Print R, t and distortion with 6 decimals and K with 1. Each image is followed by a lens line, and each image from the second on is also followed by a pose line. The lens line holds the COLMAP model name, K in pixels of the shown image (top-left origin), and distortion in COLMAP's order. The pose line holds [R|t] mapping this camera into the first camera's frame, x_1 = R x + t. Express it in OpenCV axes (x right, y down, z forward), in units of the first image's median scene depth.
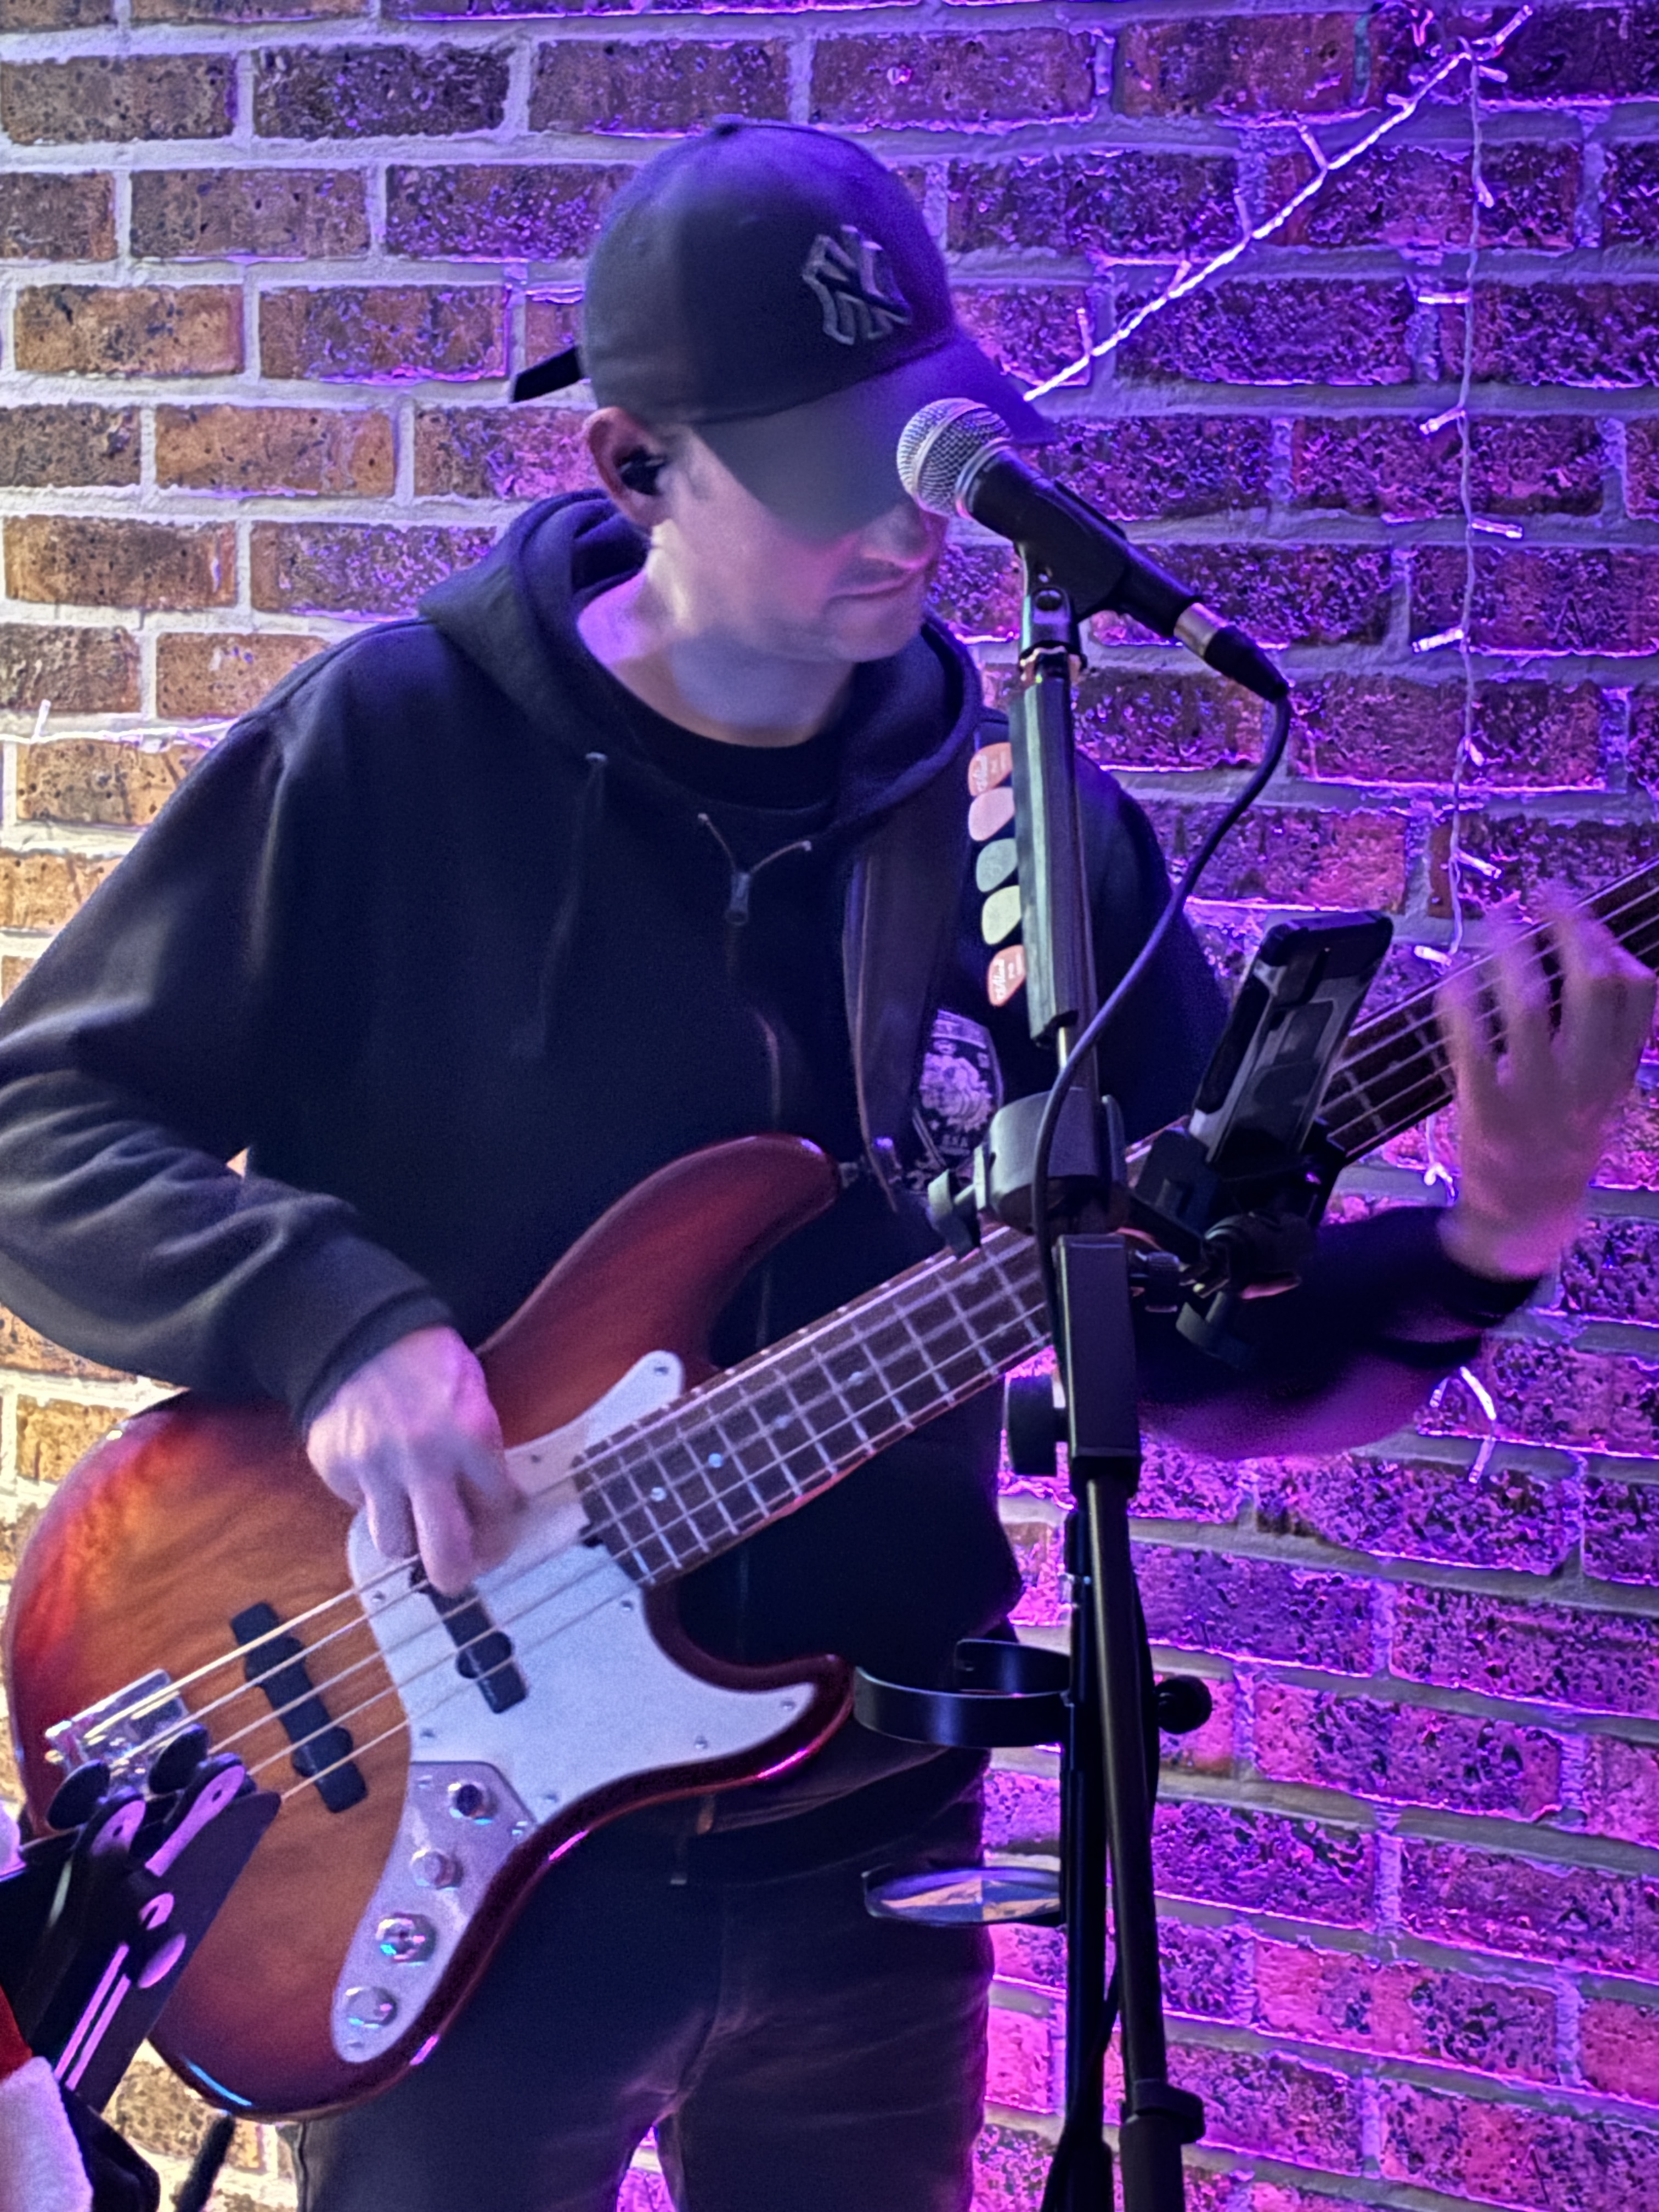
lens RADIAL K [[6254.2, 0, 851.0], [0, 6254.2, 1115.0], [0, 0, 1]] dist [0.122125, 0.000000]
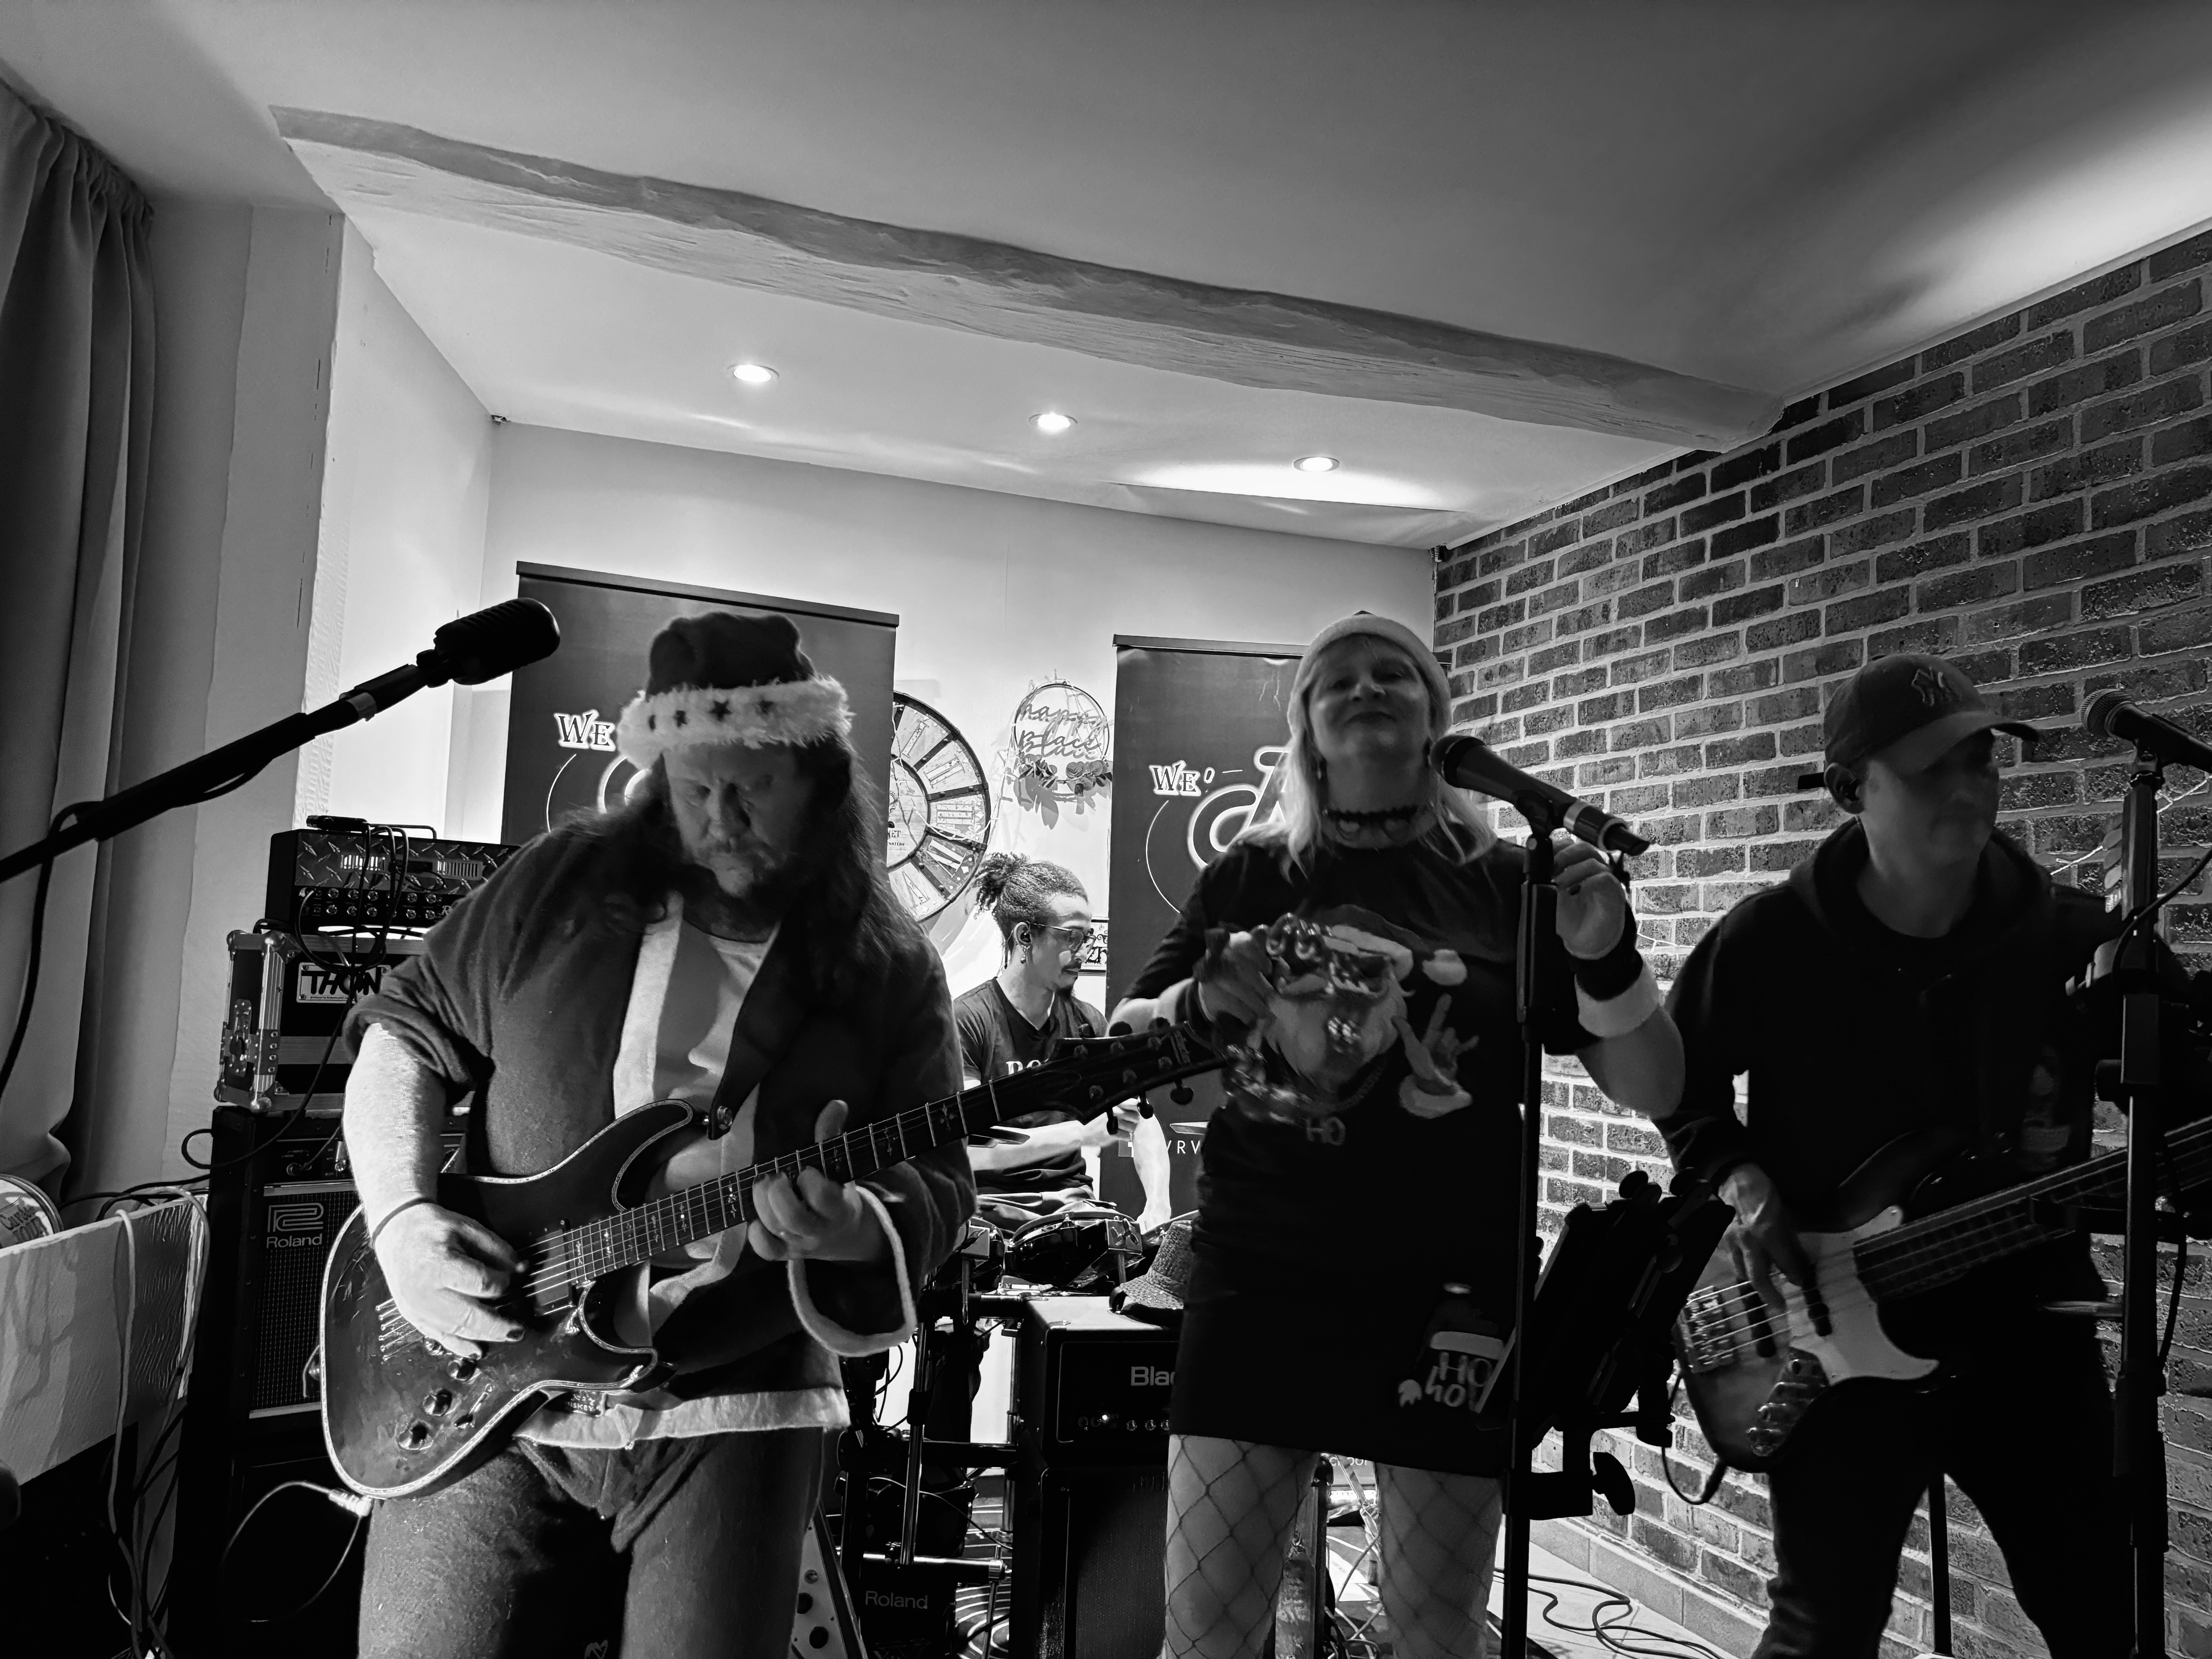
lens RADIAL K [[1665.3, 0, 1101.6], [0, 1665.3, 831.2], [0, 0, 1]] dist [0.030808, -0.028493]
pose [[0.833705, -0.025656, -0.551614, 0.039451], [-0.095327, 0.977237, -0.189529, 0.071604], [0.543920, 0.210595, 0.812281, 0.208491]]
